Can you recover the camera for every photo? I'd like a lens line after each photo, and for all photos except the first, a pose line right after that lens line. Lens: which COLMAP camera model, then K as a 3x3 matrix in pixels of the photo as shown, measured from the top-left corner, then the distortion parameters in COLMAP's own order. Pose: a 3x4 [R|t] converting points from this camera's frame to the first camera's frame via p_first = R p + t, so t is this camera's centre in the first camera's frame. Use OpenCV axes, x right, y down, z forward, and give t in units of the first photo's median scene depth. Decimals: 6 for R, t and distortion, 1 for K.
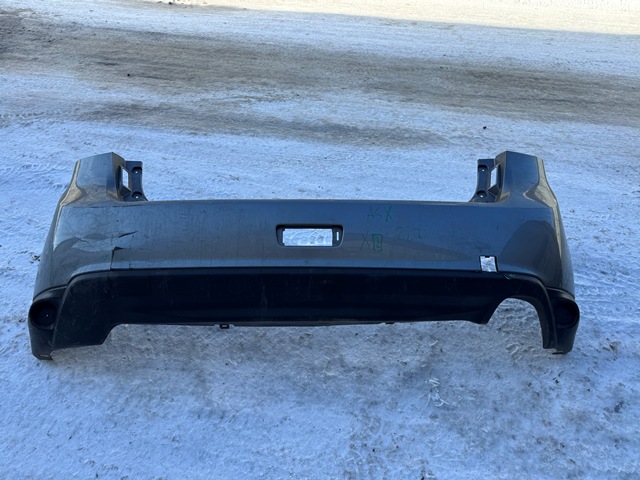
lens RADIAL K [[455.0, 0, 317.0], [0, 455.0, 243.0], [0, 0, 1]] dist [0.025619, -0.025815]
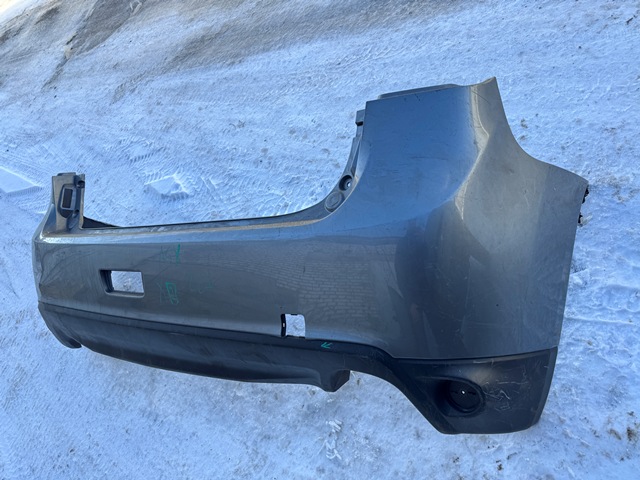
lens RADIAL K [[455.0, 0, 319.9], [0, 455.0, 240.3], [0, 0, 1]] dist [0.025619, -0.025815]
pose [[0.795722, -0.014535, -0.605487, 0.747619], [0.229855, 0.932169, 0.279694, -0.229757], [0.560351, -0.361733, 0.745088, 0.532352]]
